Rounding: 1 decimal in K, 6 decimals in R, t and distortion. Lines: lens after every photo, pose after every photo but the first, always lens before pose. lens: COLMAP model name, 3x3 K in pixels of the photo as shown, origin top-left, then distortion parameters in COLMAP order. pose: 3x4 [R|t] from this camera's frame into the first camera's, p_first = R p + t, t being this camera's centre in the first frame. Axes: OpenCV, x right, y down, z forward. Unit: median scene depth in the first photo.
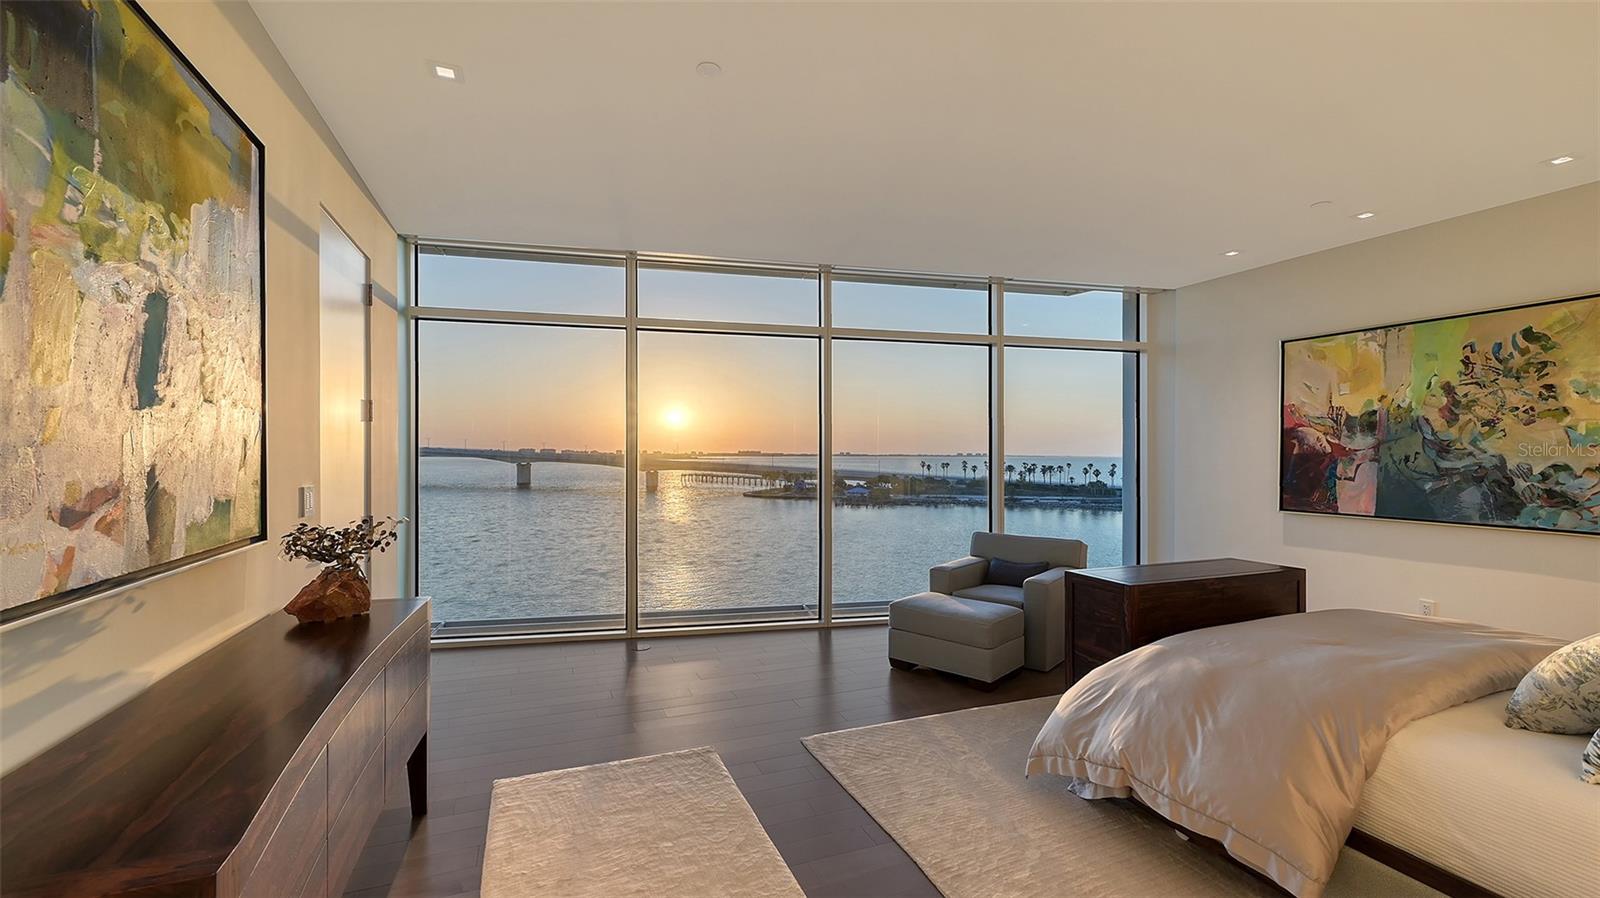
lens RADIAL K [[675.1, 0, 800.0], [0, 675.1, 449.0], [0, 0, 1]] dist [-0.001145, -0.000025]
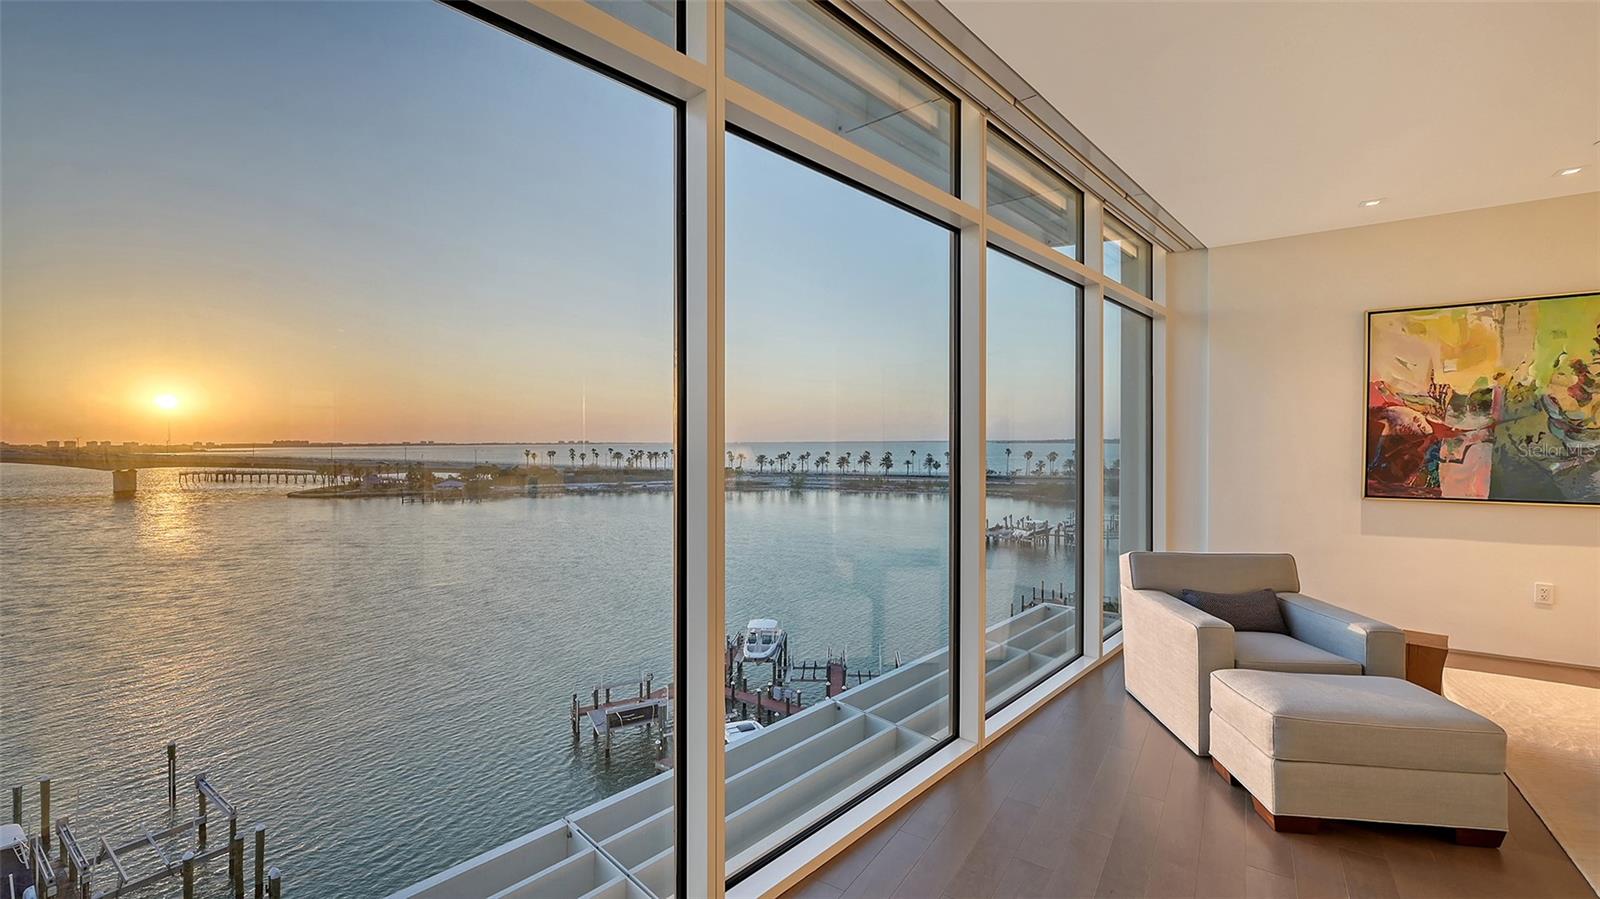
lens RADIAL K [[640.2, 0, 790.9], [0, 640.2, 435.5], [0, 0, 1]] dist [0.000515, 0.000182]
pose [[0.819516, -0.003034, 0.573049, -0.430712], [0.004224, 0.999991, -0.000747, 0.004852], [-0.573041, 0.003033, 0.819521, 0.746478]]
